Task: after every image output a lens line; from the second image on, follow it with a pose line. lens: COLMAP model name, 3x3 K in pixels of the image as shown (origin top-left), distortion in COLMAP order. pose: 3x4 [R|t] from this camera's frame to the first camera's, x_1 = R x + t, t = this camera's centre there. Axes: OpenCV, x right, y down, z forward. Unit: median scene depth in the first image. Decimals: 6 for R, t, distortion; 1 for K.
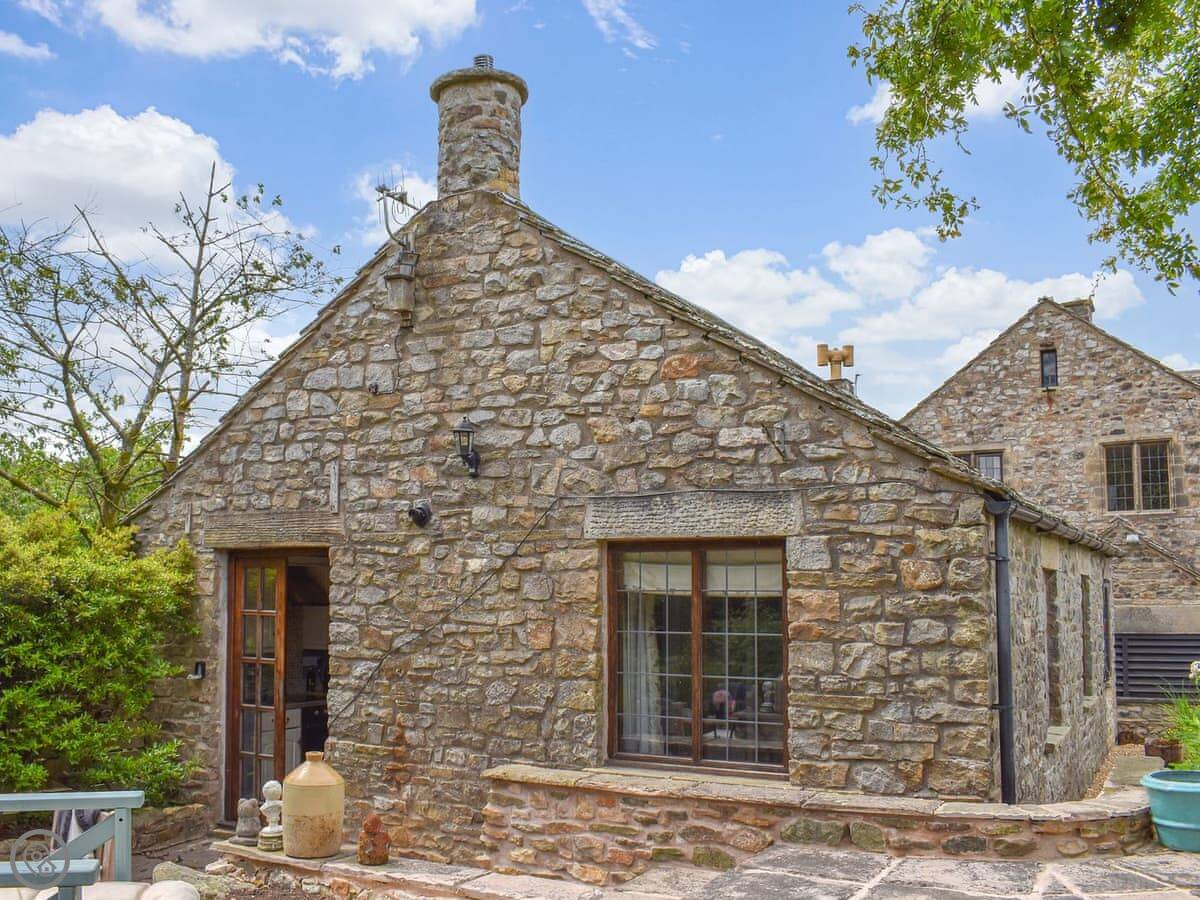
lens RADIAL K [[1294.7, 0, 600.0], [0, 1294.7, 450.0], [0, 0, 1]] dist [-0.125791, 0.005717]
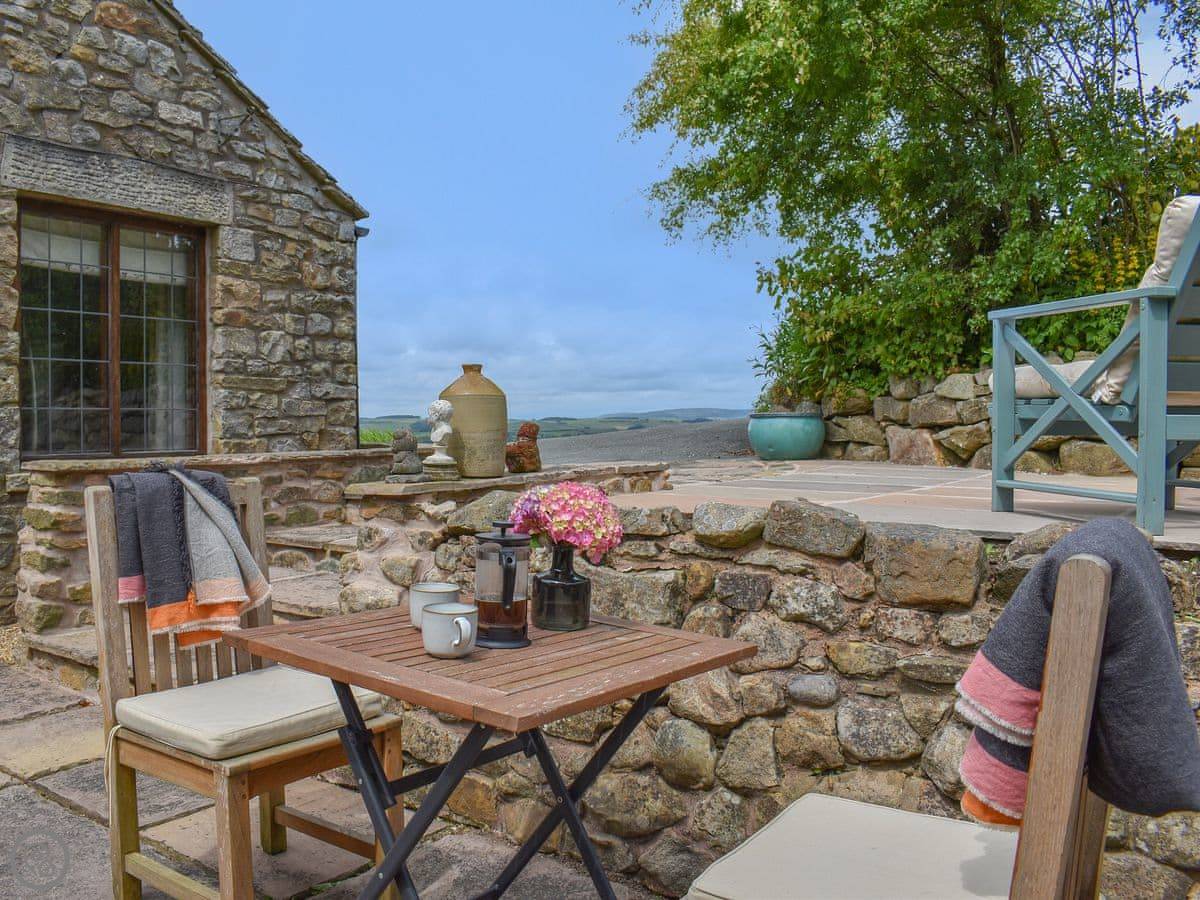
lens RADIAL K [[1072.9, 0, 597.7], [0, 1072.9, 479.5], [0, 0, 1]] dist [-0.089391, 0.010783]
pose [[0.004628, -0.046665, 0.998900, -0.725297], [-0.074488, 0.996119, 0.046880, 0.213234], [-0.997211, -0.074623, 0.001134, 0.700880]]
